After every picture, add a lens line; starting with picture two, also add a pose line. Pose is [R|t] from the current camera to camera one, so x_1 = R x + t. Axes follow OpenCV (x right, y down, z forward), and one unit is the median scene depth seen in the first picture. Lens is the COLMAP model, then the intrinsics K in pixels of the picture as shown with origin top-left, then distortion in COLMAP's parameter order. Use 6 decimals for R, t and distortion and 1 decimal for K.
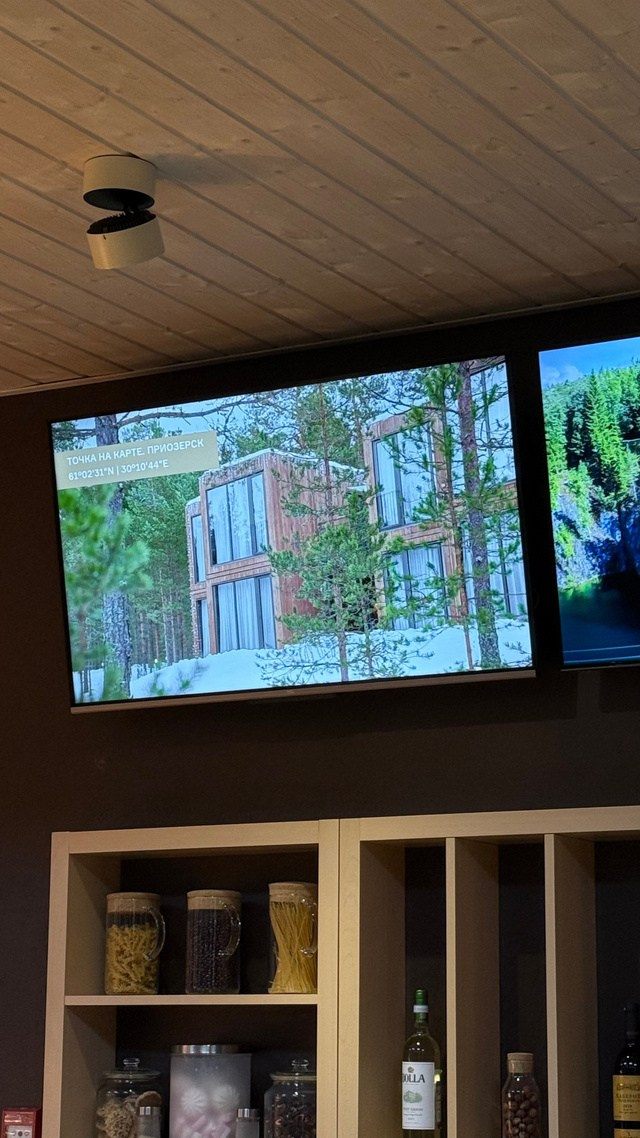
lens RADIAL K [[2372.7, 0, 320.0], [0, 2372.7, 569.0], [0, 0, 1]] dist [0.126526, 0.355554]
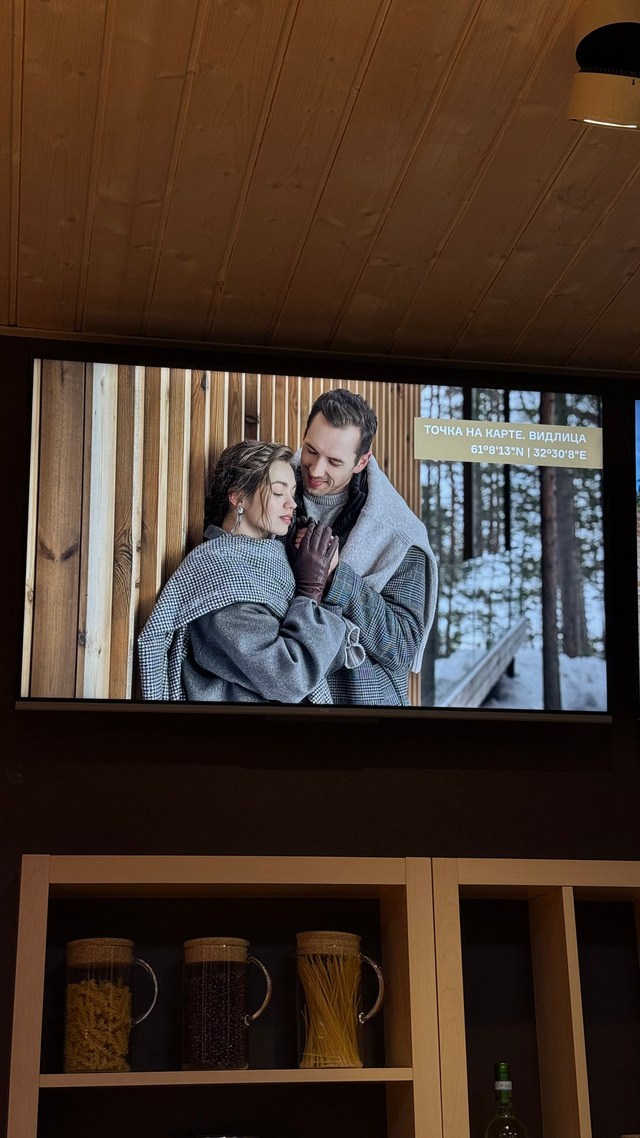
lens RADIAL K [[1587.9, 0, 320.0], [0, 1587.9, 569.0], [0, 0, 1]] dist [0.156181, -0.031049]
pose [[0.759185, 0.191432, 0.622087, -0.407541], [-0.101987, 0.978951, -0.176785, 0.108959], [-0.642835, 0.070767, 0.762728, 0.568782]]
